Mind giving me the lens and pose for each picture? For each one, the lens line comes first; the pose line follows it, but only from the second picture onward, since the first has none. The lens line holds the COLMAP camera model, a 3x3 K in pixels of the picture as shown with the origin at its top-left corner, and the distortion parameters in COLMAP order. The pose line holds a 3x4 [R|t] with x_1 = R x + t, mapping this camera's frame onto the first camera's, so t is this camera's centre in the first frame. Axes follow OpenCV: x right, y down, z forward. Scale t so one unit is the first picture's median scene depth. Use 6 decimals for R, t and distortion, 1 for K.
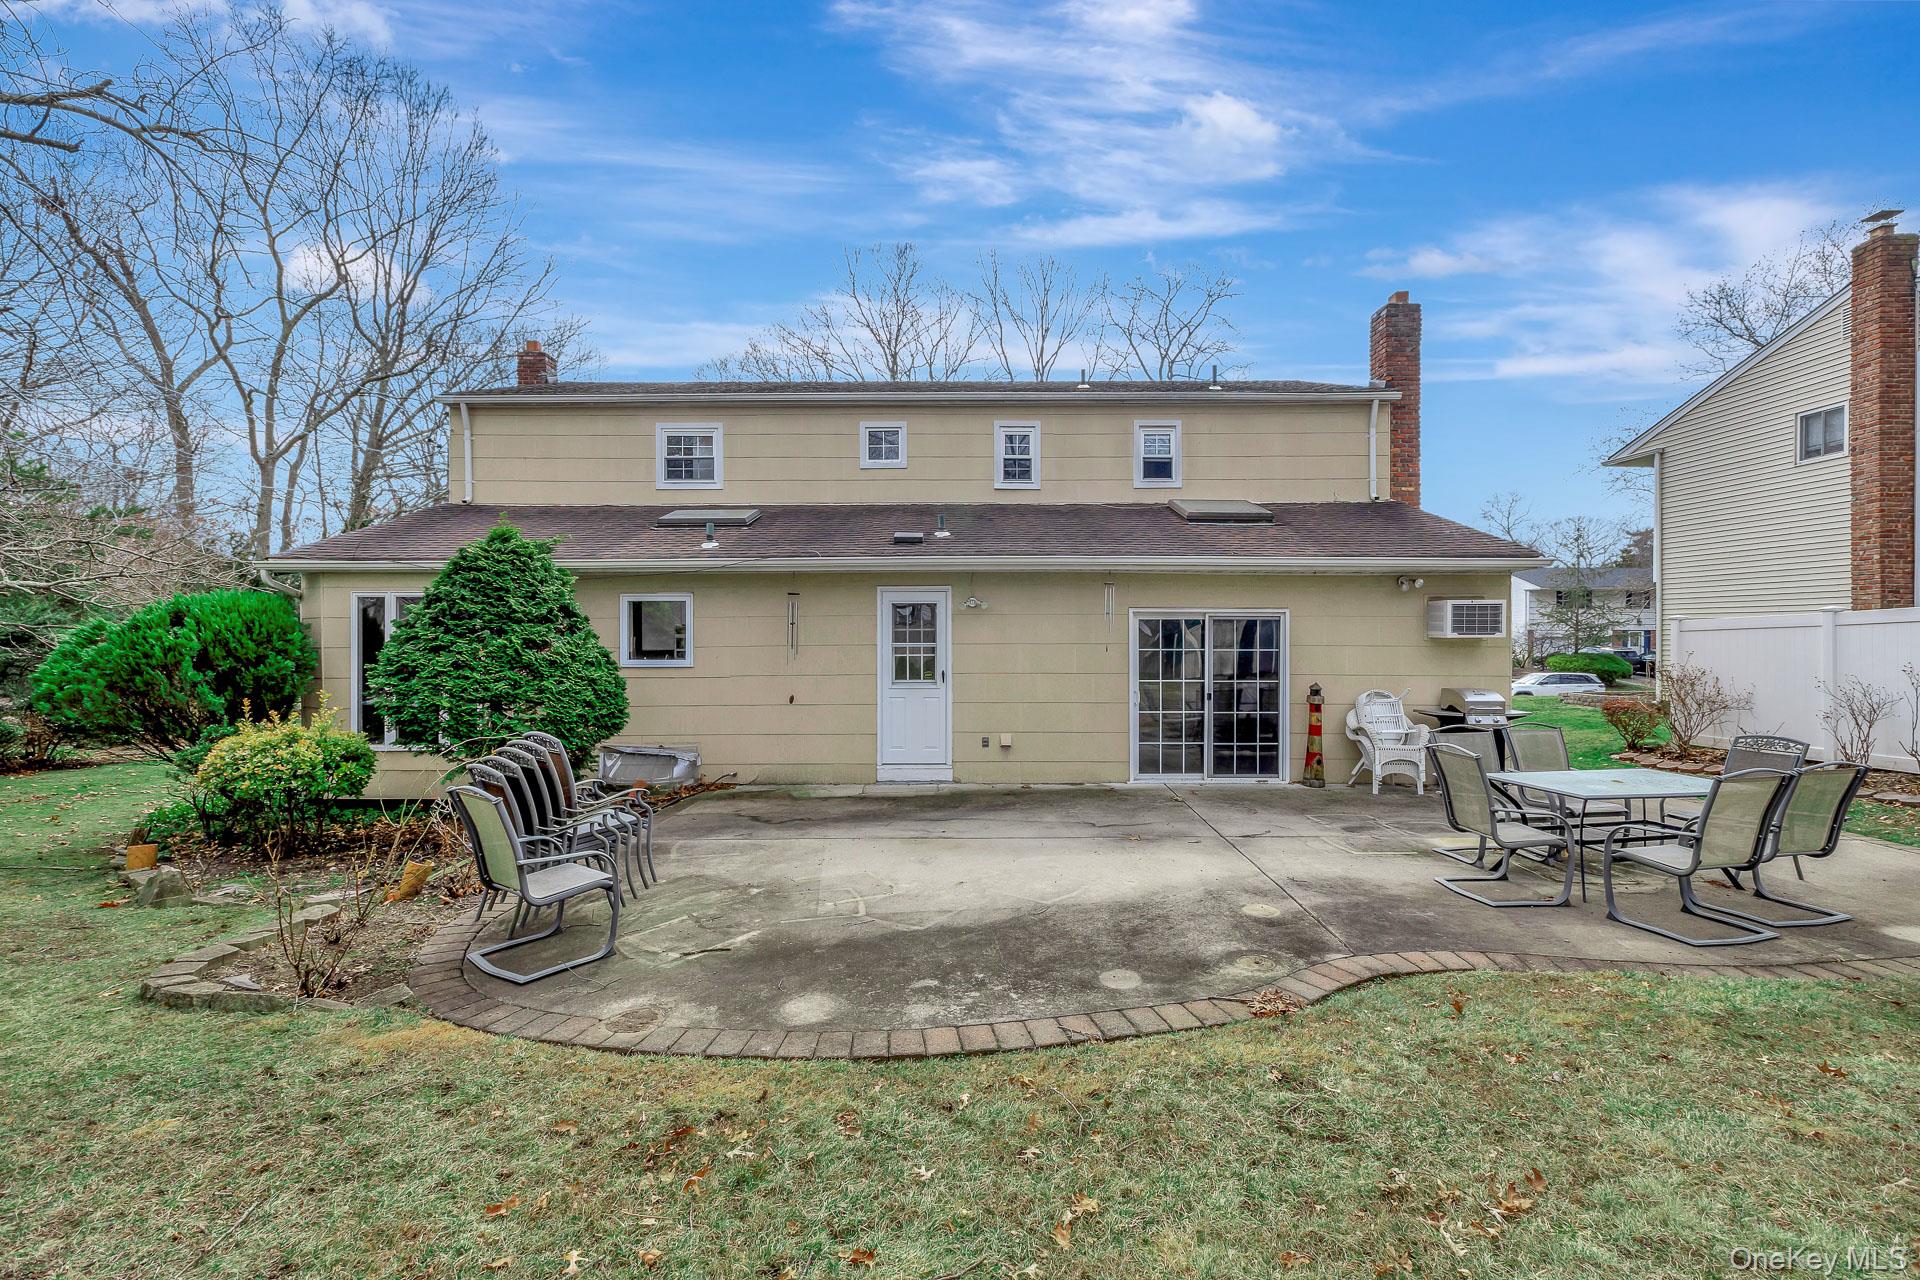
lens RADIAL K [[872.1, 0, 962.2], [0, 872.1, 642.8], [0, 0, 1]] dist [0.002395, 0.001894]
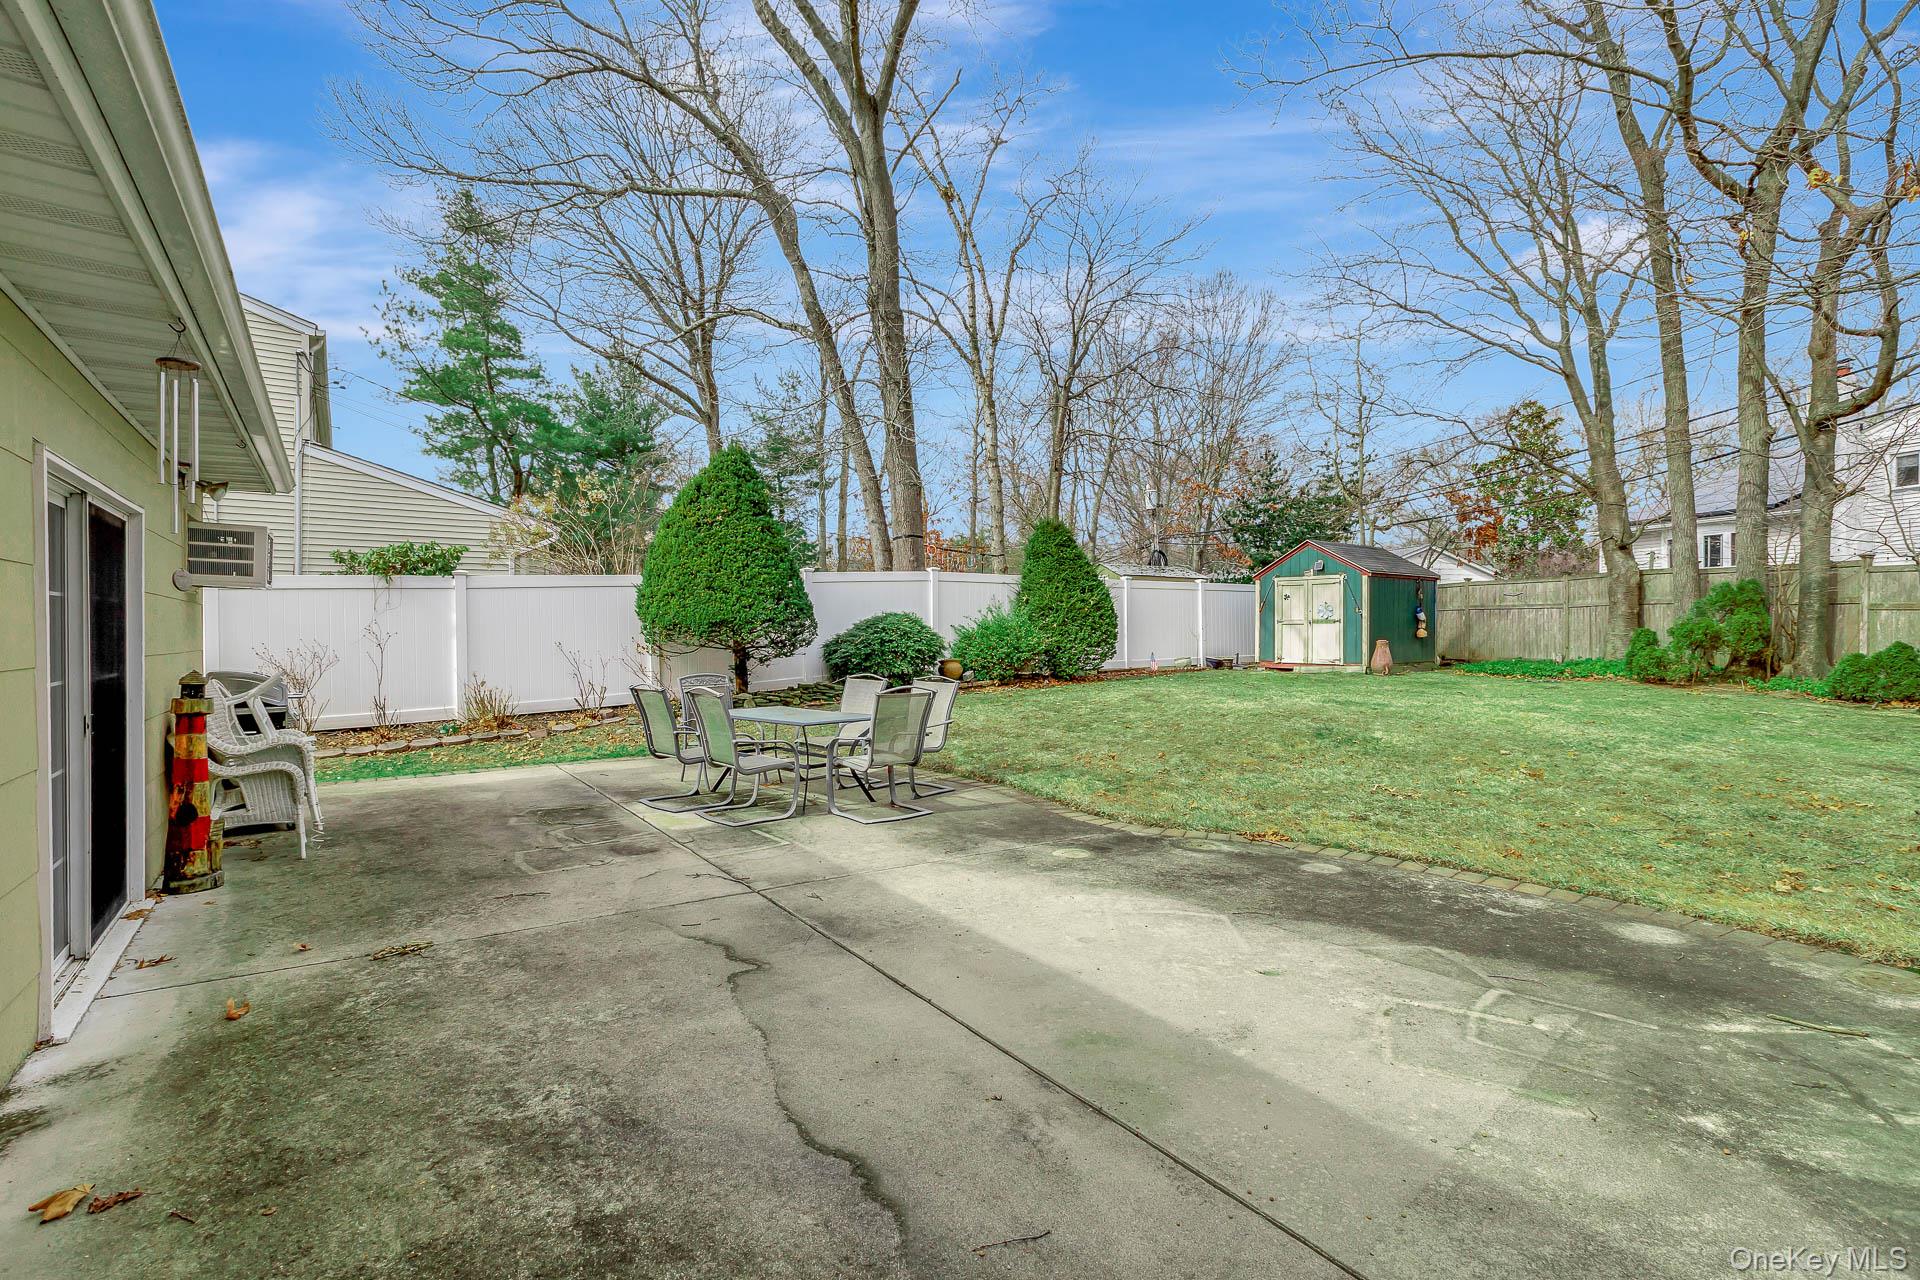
lens RADIAL K [[872.1, 0, 954.1], [0, 872.1, 631.2], [0, 0, 1]] dist [0.002395, 0.001894]
pose [[-0.570657, -0.005575, 0.821170, -0.222713], [0.004348, 0.999942, 0.009810, 0.020393], [-0.821177, 0.009168, -0.570600, 0.912269]]
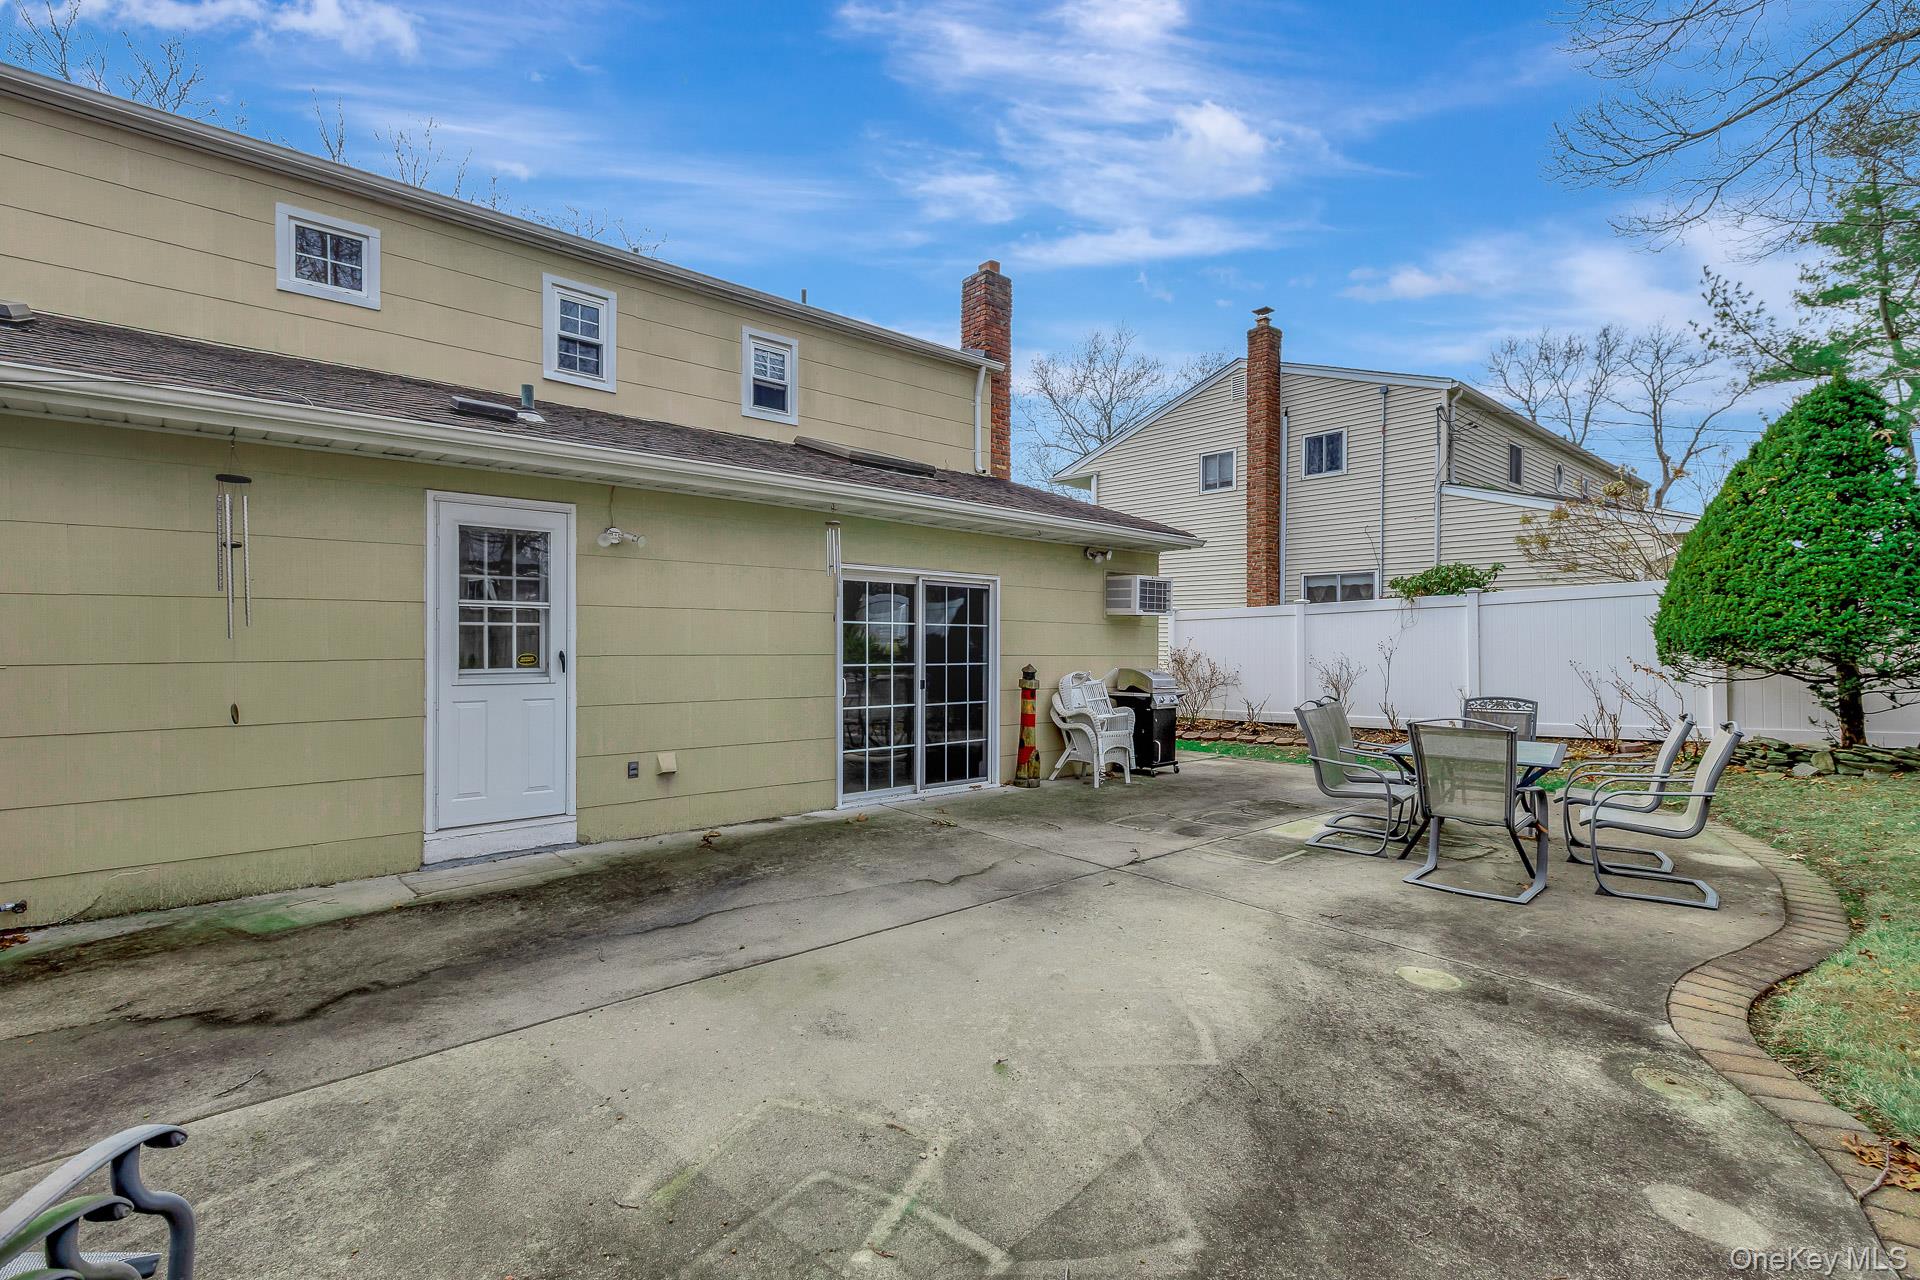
lens RADIAL K [[872.1, 0, 967.2], [0, 872.1, 643.9], [0, 0, 1]] dist [0.002395, 0.001894]
pose [[0.748761, 0.004348, 0.662825, -0.199280], [-0.002026, 0.999989, -0.004271, 0.029055], [-0.662836, 0.001855, 0.748762, 0.395110]]
